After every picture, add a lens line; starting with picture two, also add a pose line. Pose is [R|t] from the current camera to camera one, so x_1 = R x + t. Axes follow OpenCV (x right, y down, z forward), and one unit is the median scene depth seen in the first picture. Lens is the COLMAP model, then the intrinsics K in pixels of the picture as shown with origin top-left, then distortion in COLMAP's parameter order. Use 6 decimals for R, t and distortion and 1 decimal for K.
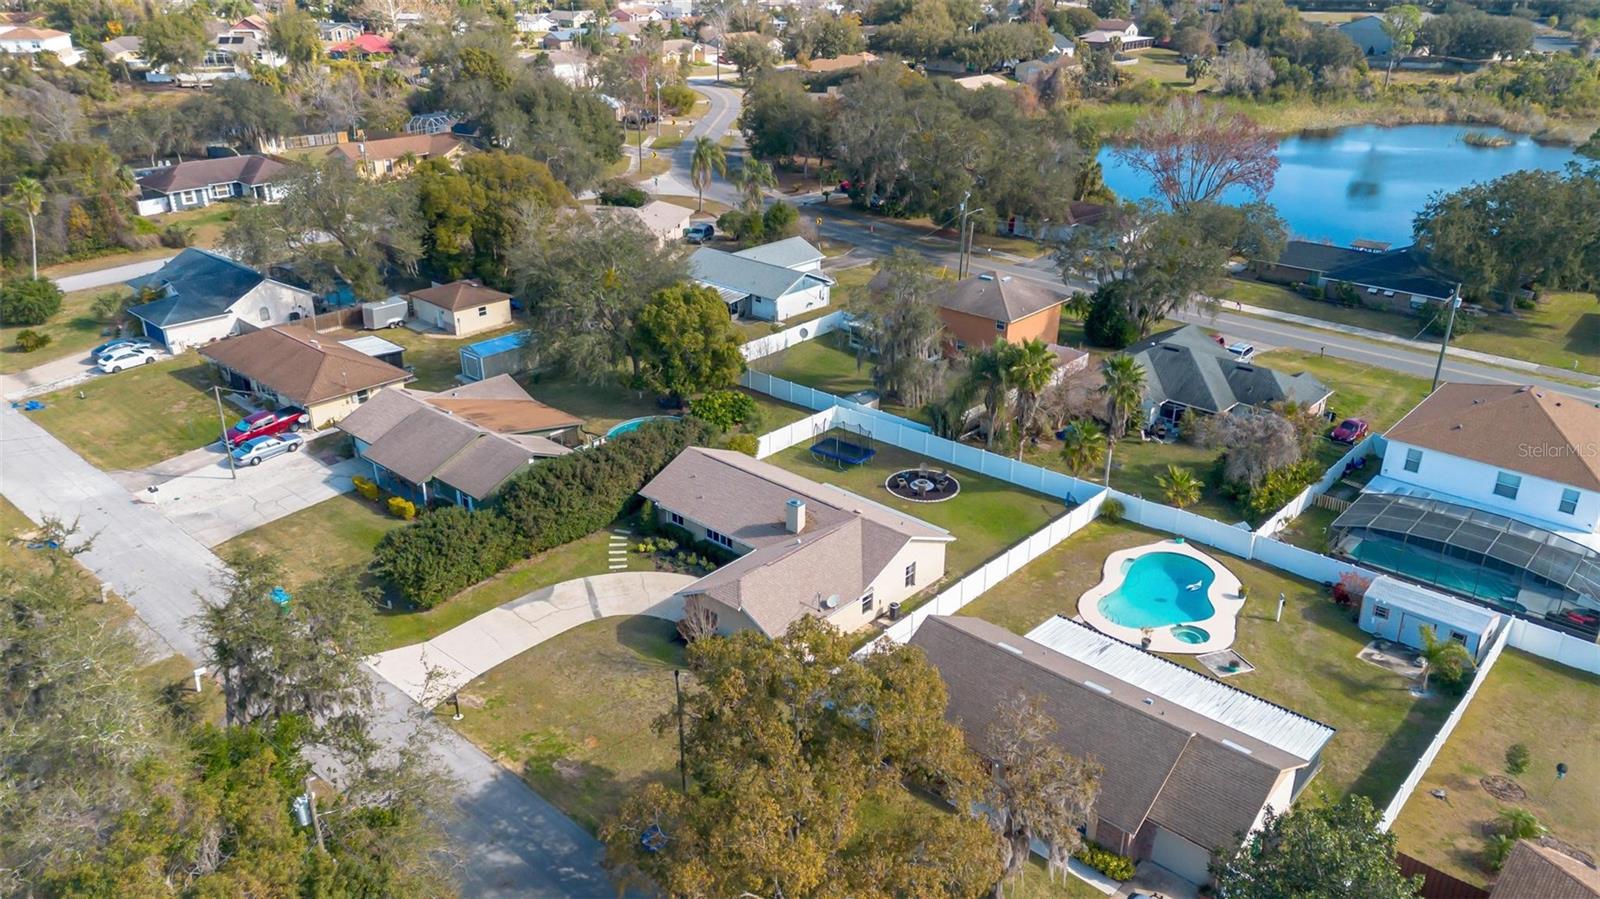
lens RADIAL K [[1133.5, 0, 800.0], [0, 1133.5, 449.5], [0, 0, 1]] dist [0.088935, -0.091611]
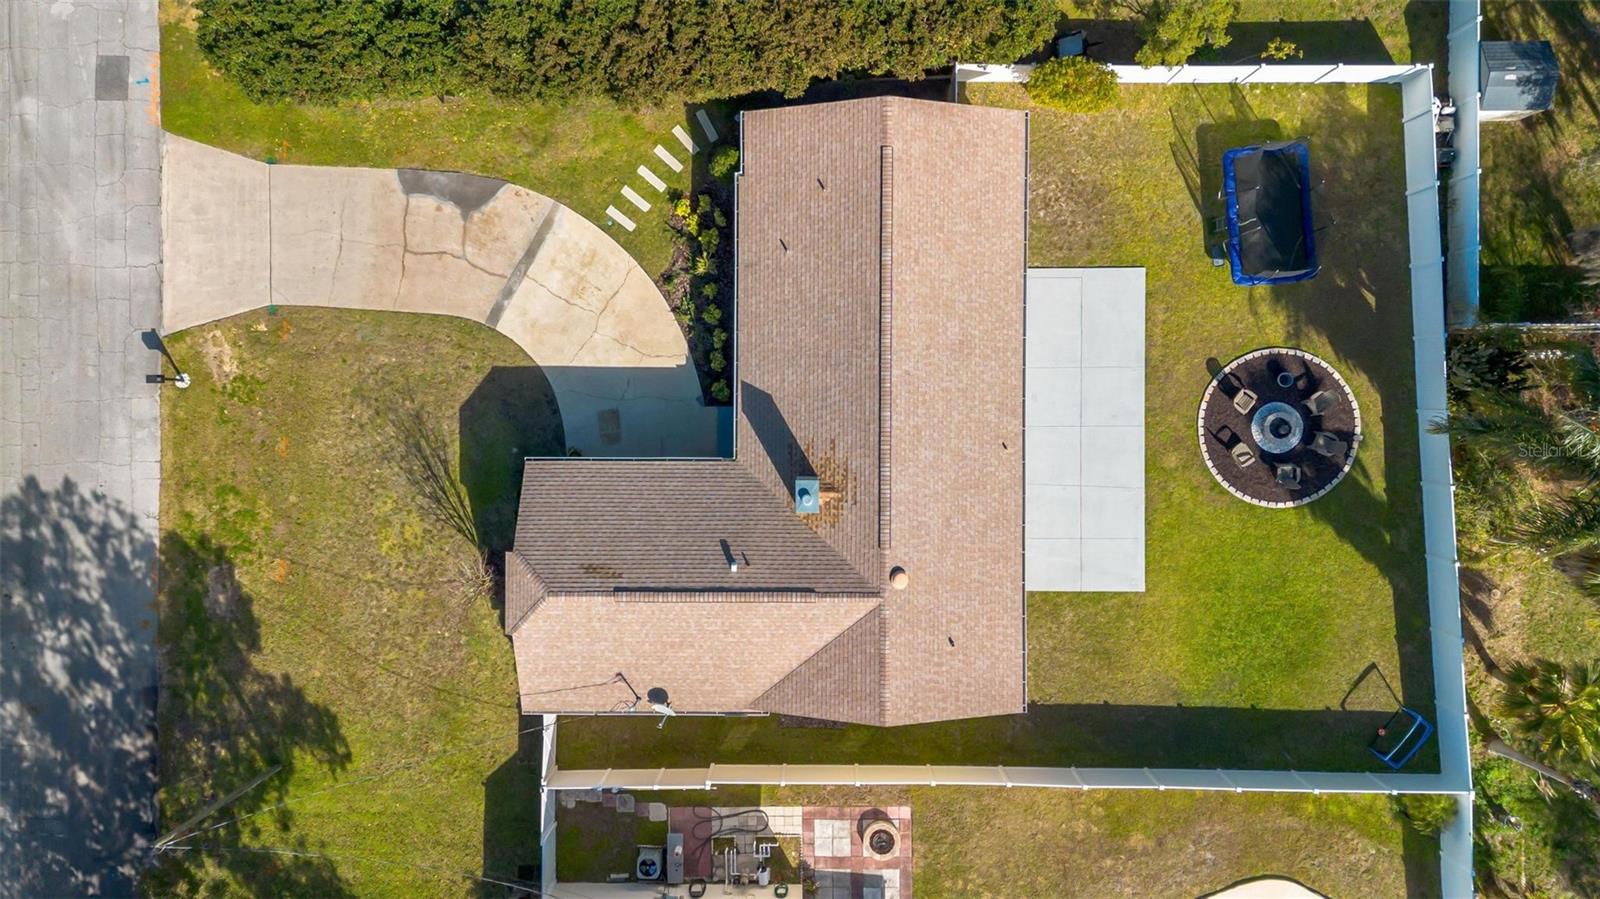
lens RADIAL K [[1117.7, 0, 798.2], [0, 1117.7, 402.0], [0, 0, 1]] dist [0.057860, -0.049993]
pose [[0.665727, 0.745878, -0.021779, -0.024951], [-0.289197, 0.284806, 0.913920, -0.389852], [0.687876, -0.602123, 0.405309, 0.785452]]
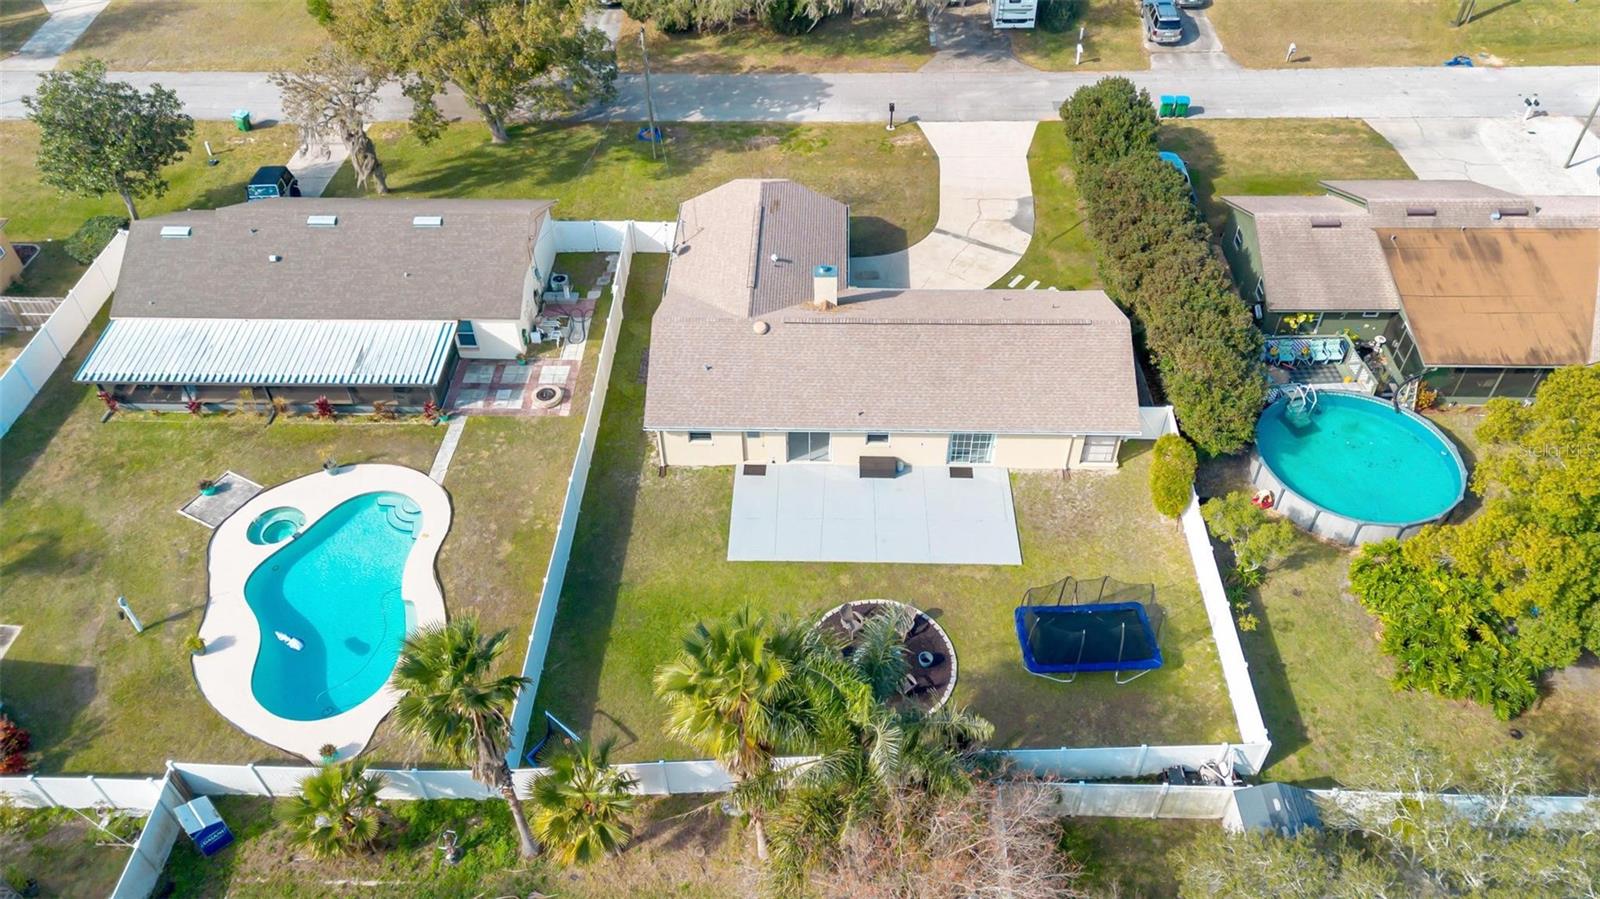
lens RADIAL K [[1124.6, 0, 800.0], [0, 1124.6, 449.5], [0, 0, 1]] dist [0.083956, -0.082030]
pose [[-0.762491, 0.455253, -0.459731, 0.354695], [-0.261662, 0.432876, 0.862642, -0.468824], [0.591727, 0.778051, -0.210942, 1.161770]]
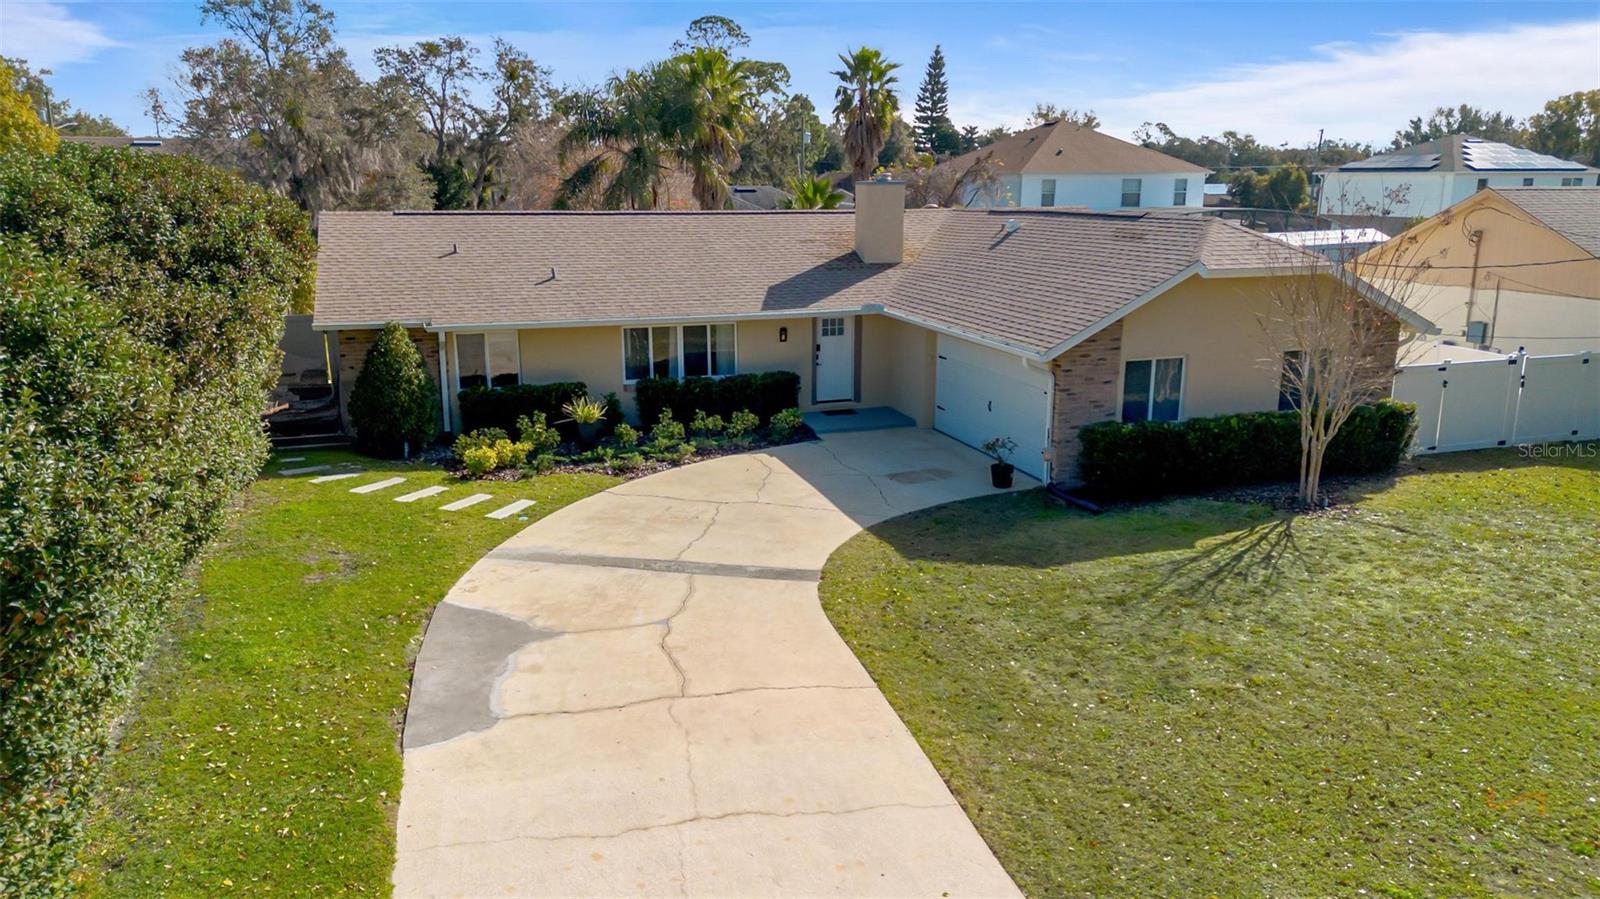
lens RADIAL K [[1133.5, 0, 800.0], [0, 1133.5, 449.5], [0, 0, 1]] dist [0.088935, -0.091611]
pose [[0.489386, -0.210931, 0.846173, -0.344895], [0.358395, 0.933226, 0.025353, 0.107064], [-0.795018, 0.290857, 0.532304, 0.803656]]
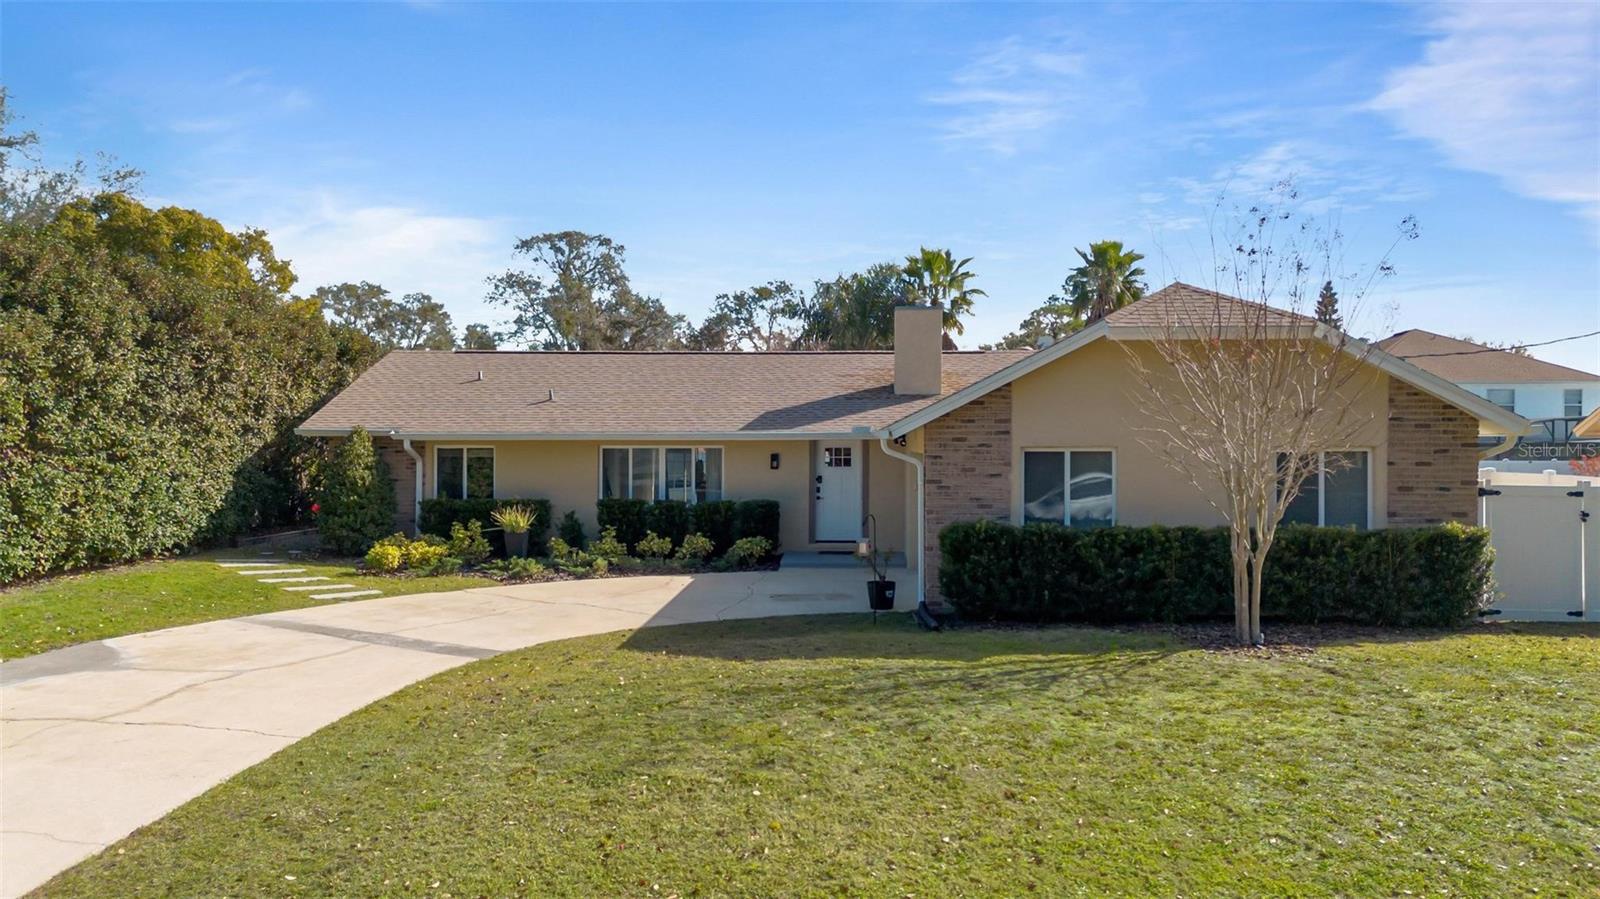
lens RADIAL K [[1124.6, 0, 800.0], [0, 1124.6, 449.5], [0, 0, 1]] dist [0.083956, -0.082030]
pose [[0.776500, -0.009284, 0.630048, -0.238192], [0.260098, 0.915455, -0.307068, 0.175055], [-0.573930, 0.402313, 0.713266, 0.754875]]
